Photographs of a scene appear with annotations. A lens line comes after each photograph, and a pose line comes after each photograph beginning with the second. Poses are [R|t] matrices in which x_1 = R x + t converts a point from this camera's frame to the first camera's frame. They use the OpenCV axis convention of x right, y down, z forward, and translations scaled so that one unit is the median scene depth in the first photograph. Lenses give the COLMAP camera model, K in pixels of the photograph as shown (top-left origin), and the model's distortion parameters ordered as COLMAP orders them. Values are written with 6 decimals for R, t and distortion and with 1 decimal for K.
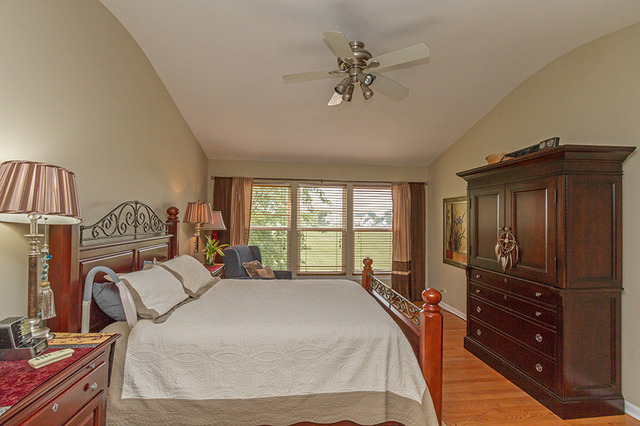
lens RADIAL K [[289.8, 0, 320.6], [0, 289.8, 218.2], [0, 0, 1]] dist [0.003856, -0.000419]
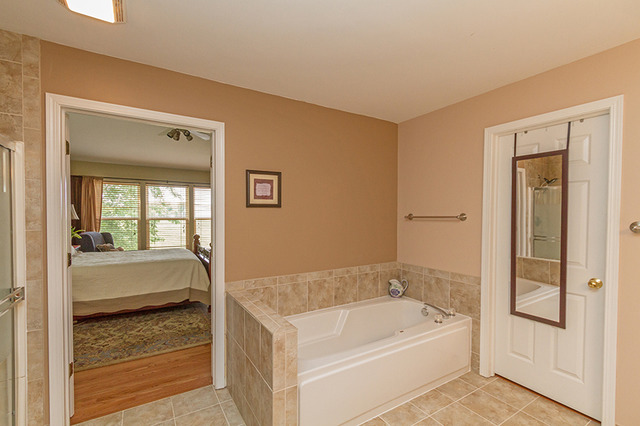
lens RADIAL K [[289.8, 0, 320.6], [0, 289.8, 218.2], [0, 0, 1]] dist [0.003856, -0.000419]
pose [[0.899207, -0.011379, 0.437375, 0.055887], [-0.001779, 0.999558, 0.029662, -0.003501], [-0.437520, -0.027450, 0.898790, -0.527459]]
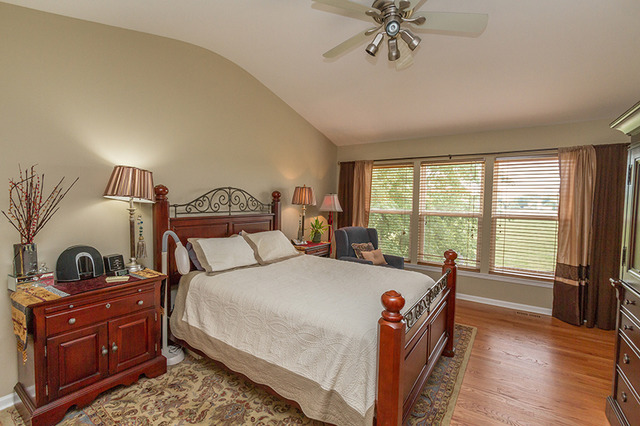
lens RADIAL K [[289.8, 0, 320.6], [0, 289.8, 218.2], [0, 0, 1]] dist [0.003856, -0.000419]
pose [[0.773464, 0.040574, -0.632541, 0.269951], [-0.004882, 0.998301, 0.058065, 0.002702], [0.633822, -0.041823, 0.772348, 0.110150]]
